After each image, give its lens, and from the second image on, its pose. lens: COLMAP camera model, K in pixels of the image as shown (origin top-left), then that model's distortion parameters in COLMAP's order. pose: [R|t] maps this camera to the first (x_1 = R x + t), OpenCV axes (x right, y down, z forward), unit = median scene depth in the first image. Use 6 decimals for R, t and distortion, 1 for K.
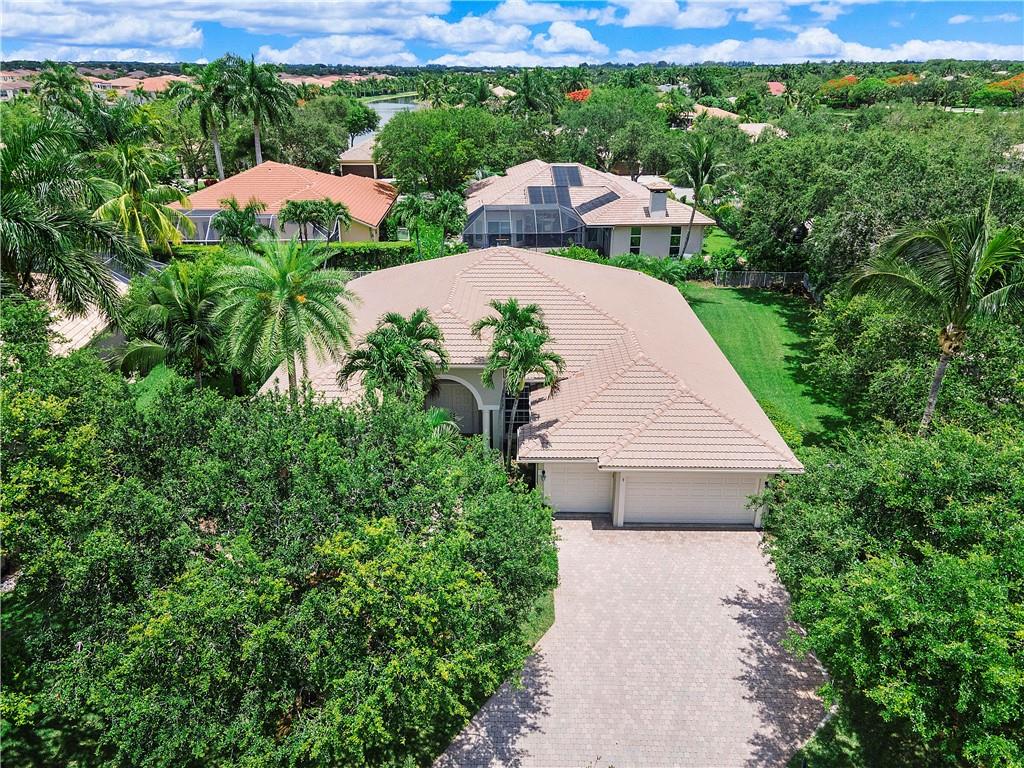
lens RADIAL K [[704.6, 0, 512.0], [0, 704.6, 384.0], [0, 0, 1]] dist [0.041041, -0.003002]
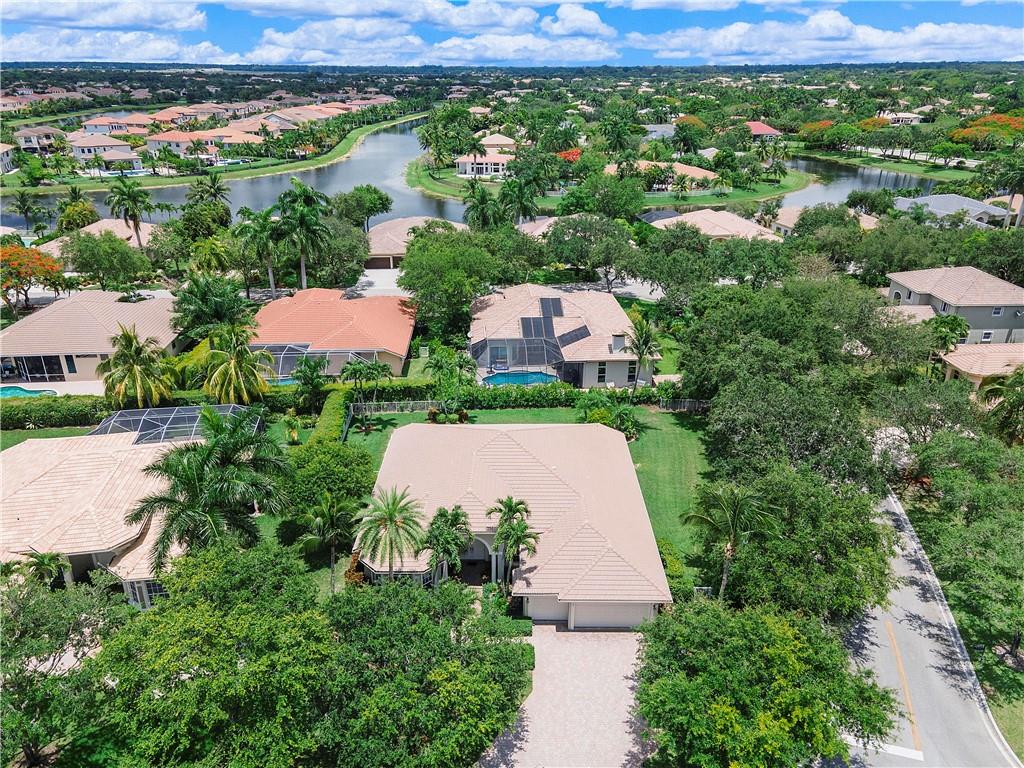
lens RADIAL K [[728.0, 0, 512.0], [0, 728.0, 384.0], [0, 0, 1]] dist [0.040498, 0.000579]
pose [[0.999983, -0.002266, 0.005448, -0.002618], [0.002202, 0.999930, 0.011613, -0.432095], [-0.005473, -0.011601, 0.999918, -0.807258]]
